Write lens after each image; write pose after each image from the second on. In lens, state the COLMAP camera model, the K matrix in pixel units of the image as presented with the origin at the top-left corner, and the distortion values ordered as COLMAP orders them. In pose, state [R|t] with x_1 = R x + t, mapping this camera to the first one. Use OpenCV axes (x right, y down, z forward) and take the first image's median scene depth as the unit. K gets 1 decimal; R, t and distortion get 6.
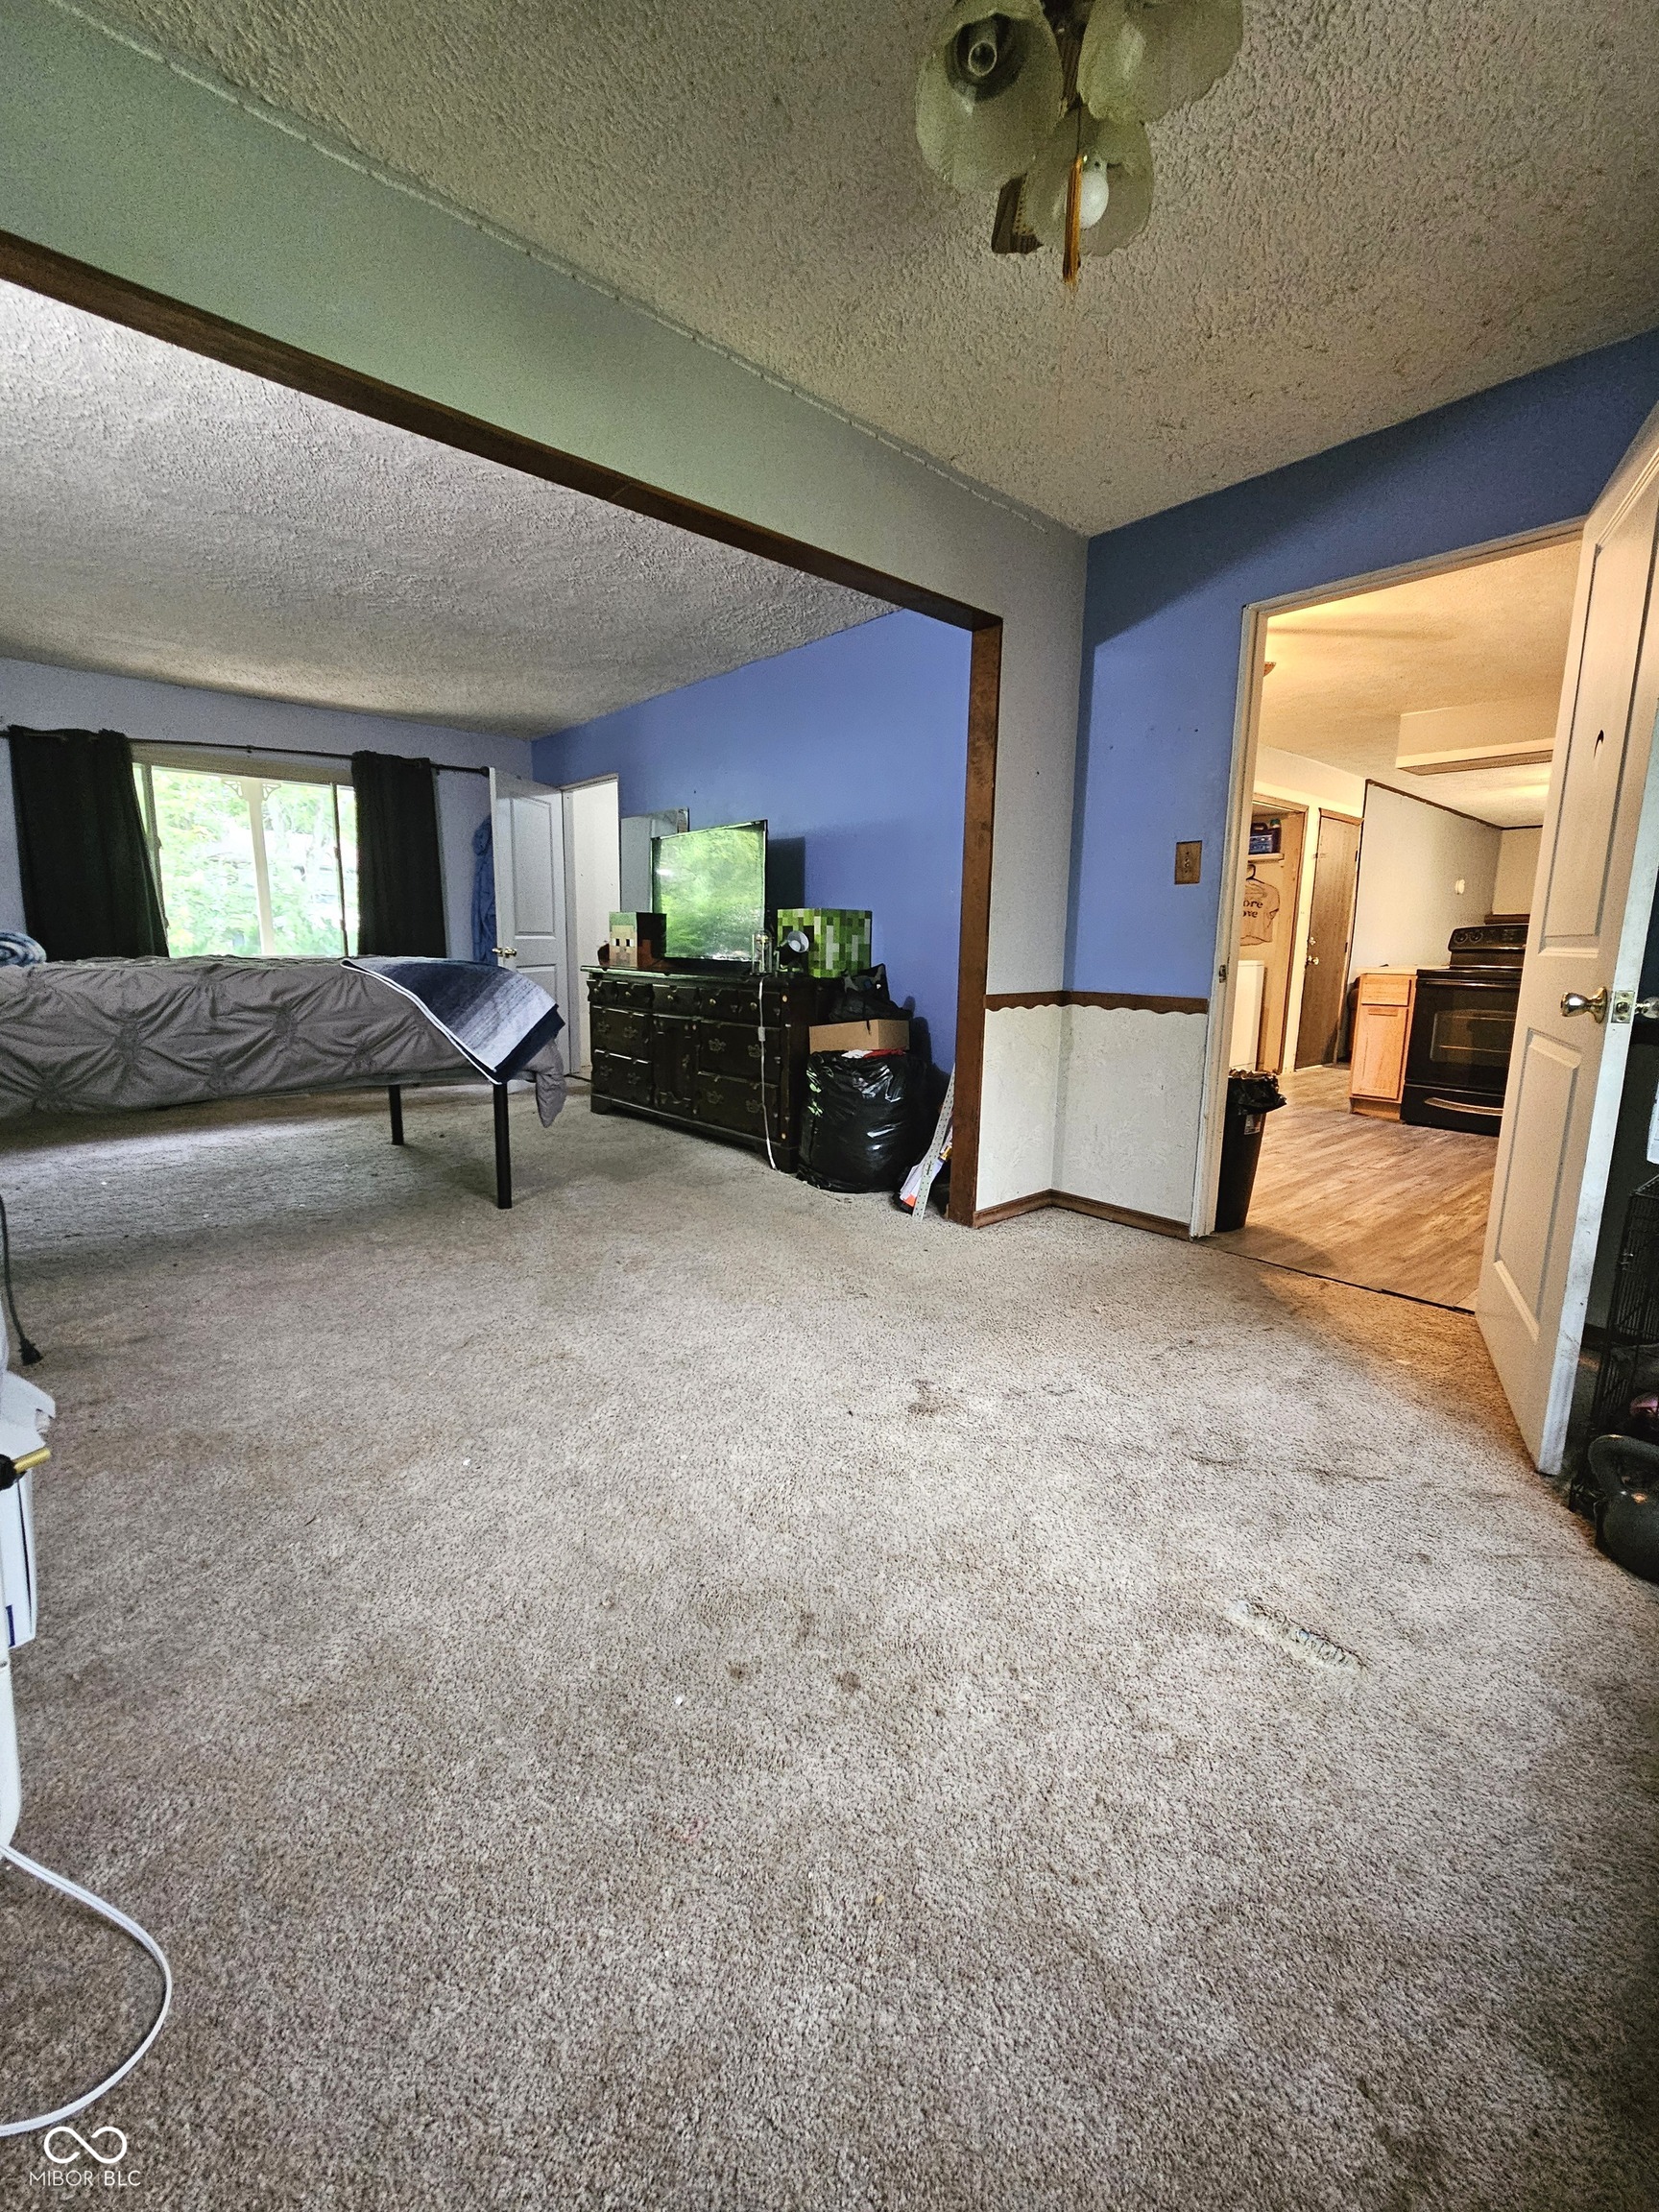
lens RADIAL K [[906.9, 0, 826.8], [0, 906.9, 1092.6], [0, 0, 1]] dist [-0.000692, 0.000180]
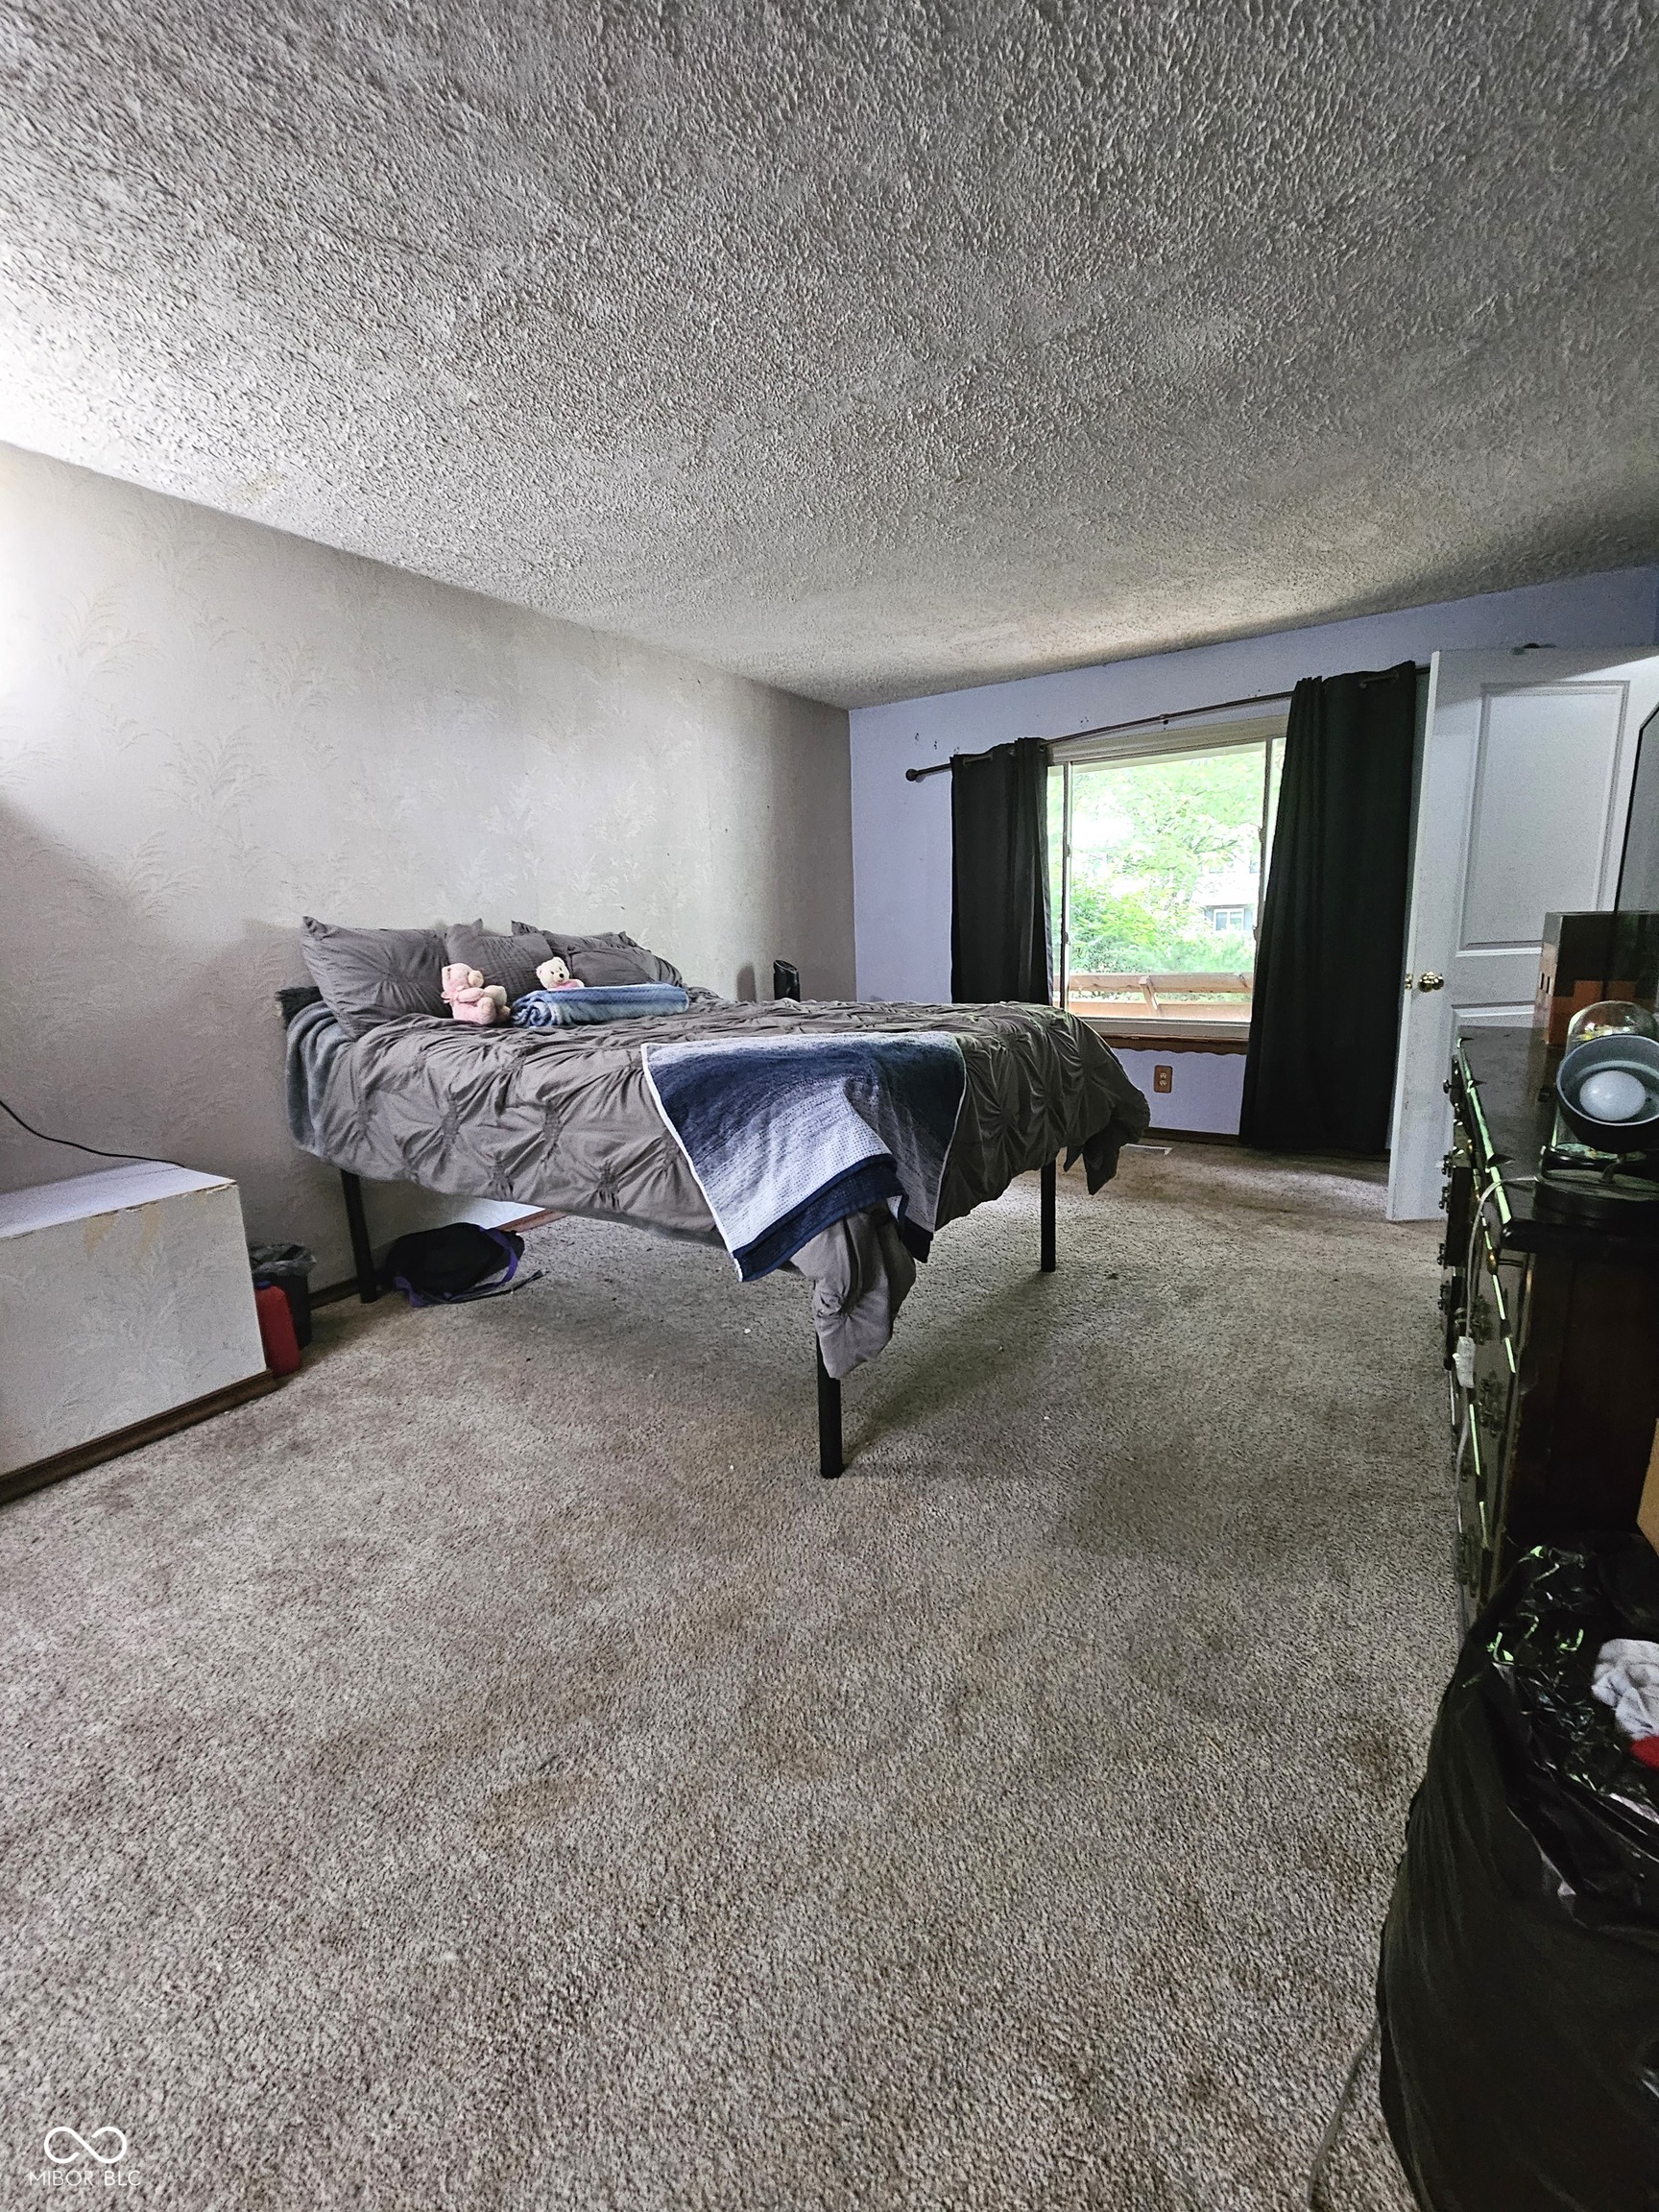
lens RADIAL K [[906.9, 0, 826.8], [0, 906.9, 1092.6], [0, 0, 1]] dist [-0.000692, 0.000180]
pose [[0.266079, 0.156803, -0.951112, 0.177085], [-0.121801, 0.984242, 0.128190, -0.207364], [0.956225, 0.081737, 0.280985, 0.894456]]
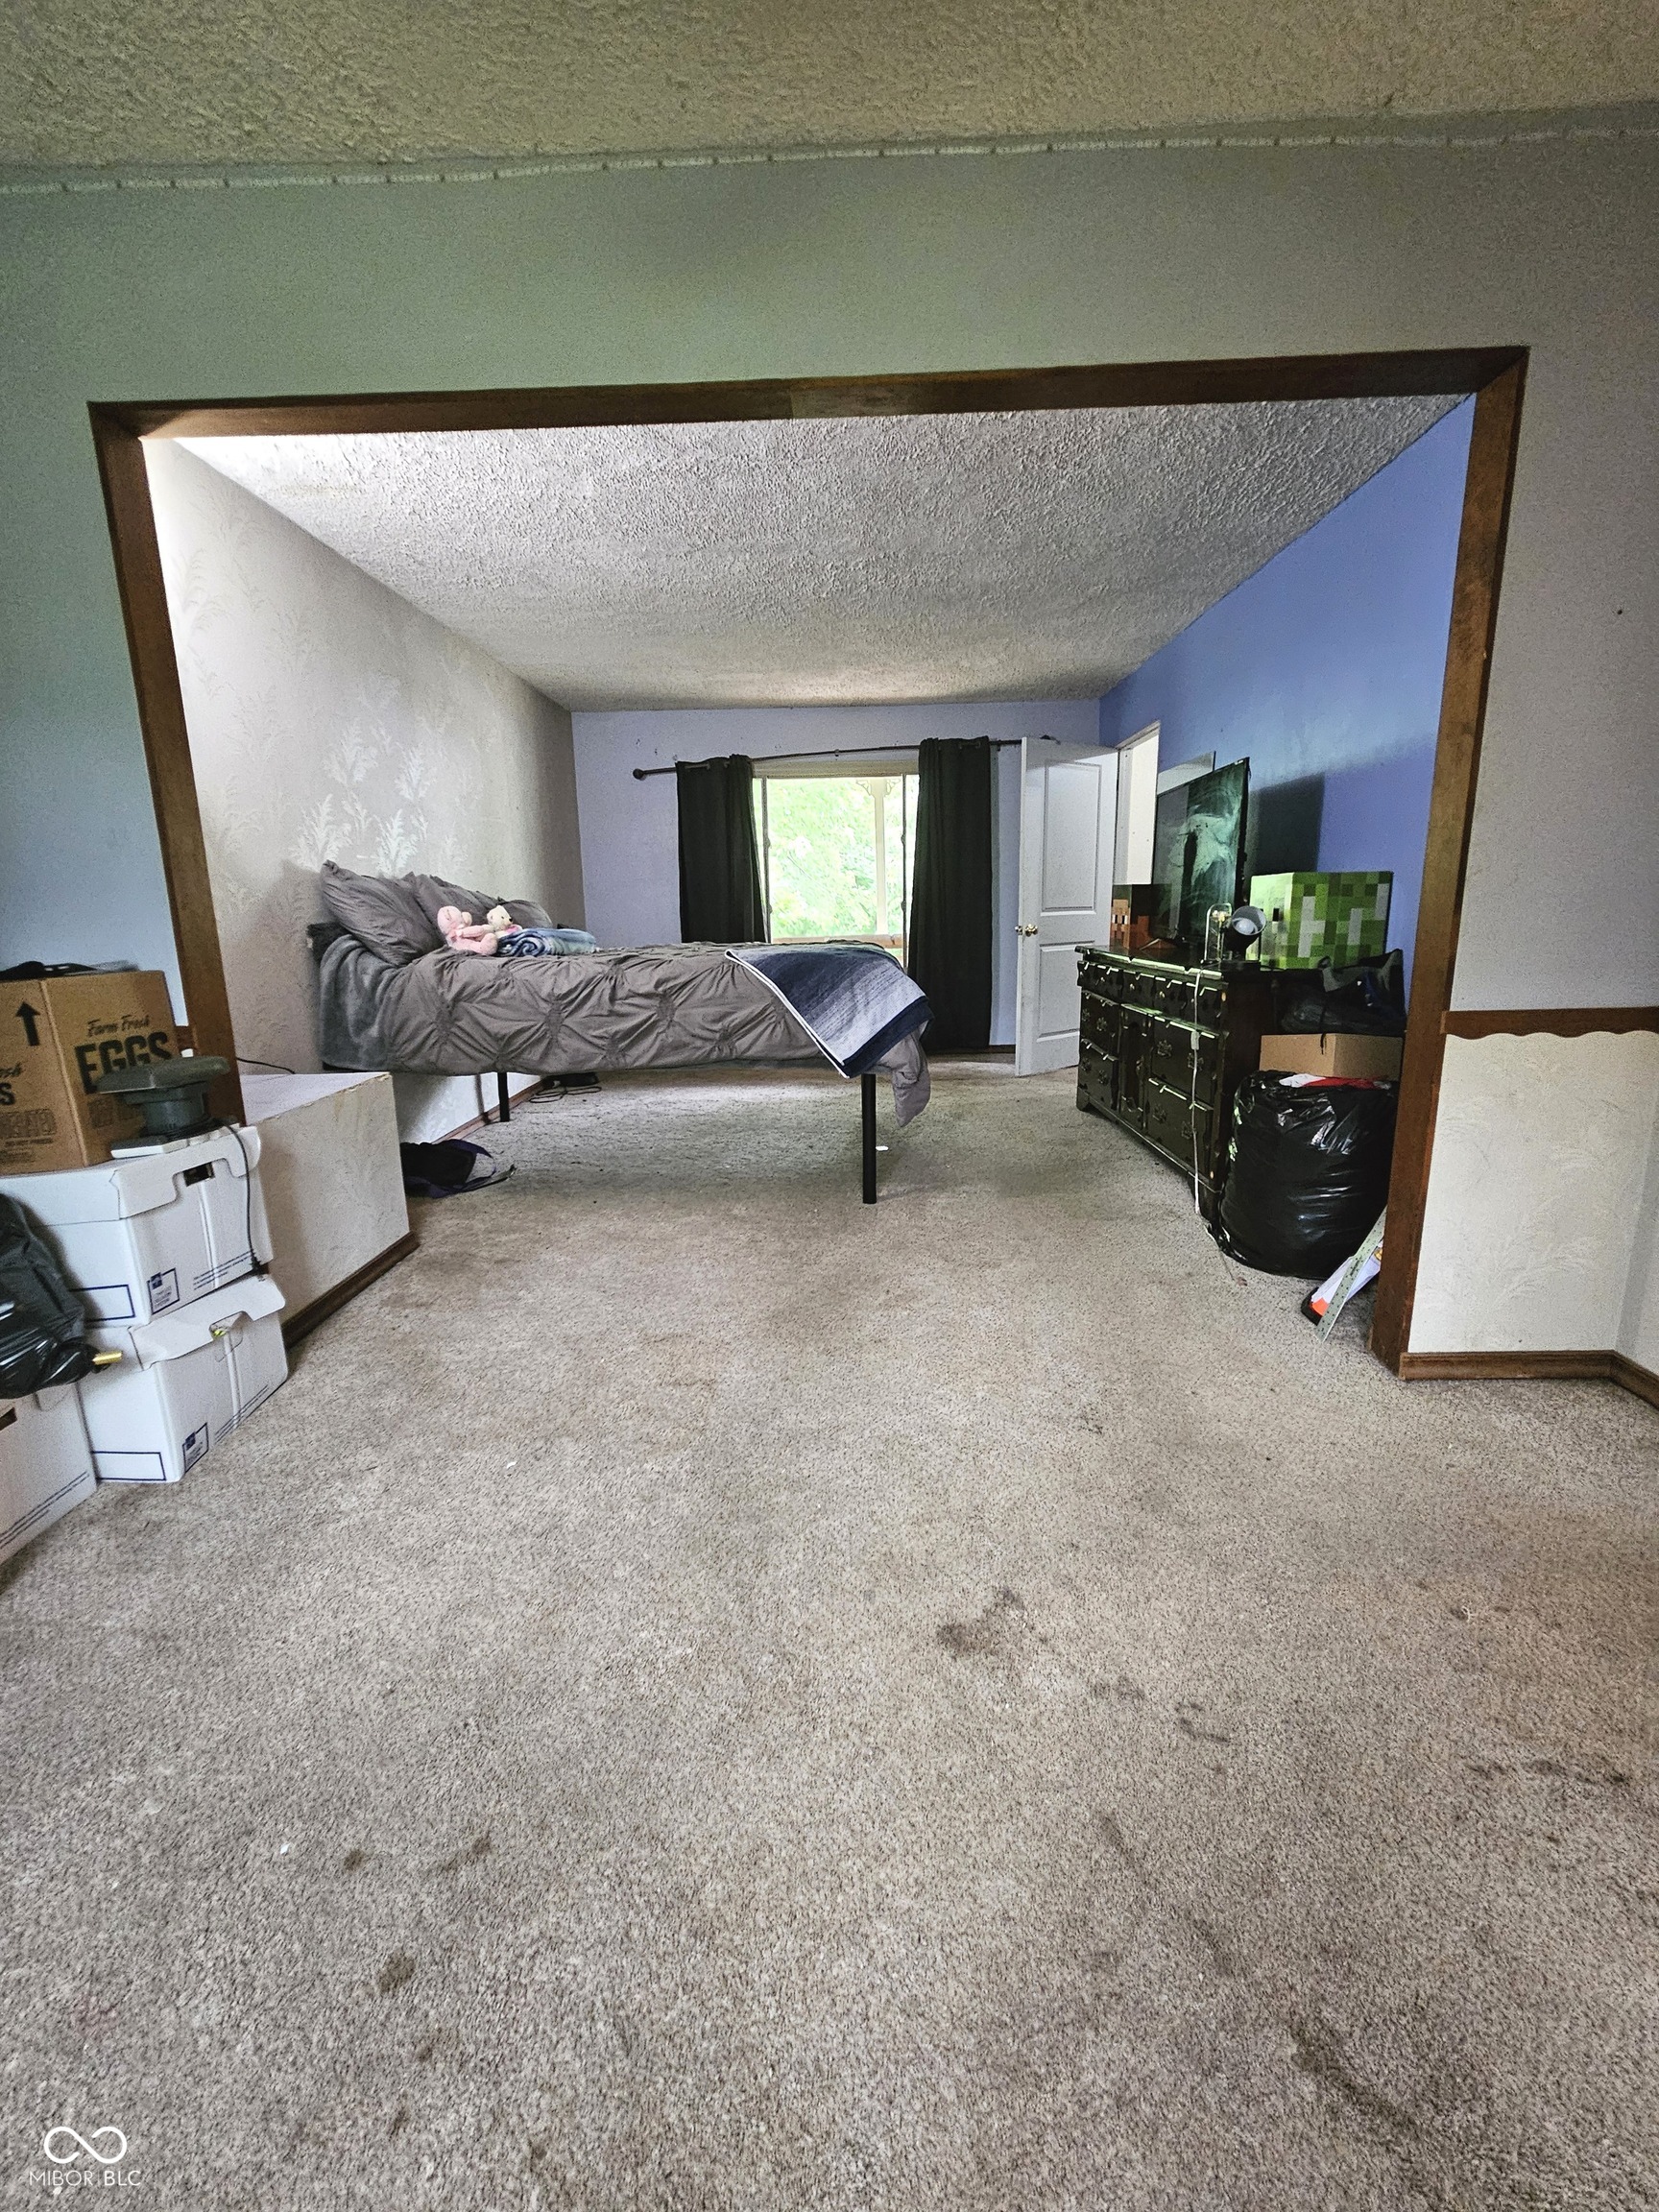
lens RADIAL K [[906.9, 0, 826.8], [0, 906.9, 1092.6], [0, 0, 1]] dist [-0.000692, 0.000180]
pose [[0.734456, 0.108987, -0.669848, 0.279270], [-0.083762, 0.994032, 0.069893, -0.060852], [0.673467, 0.004775, 0.739202, 0.270772]]
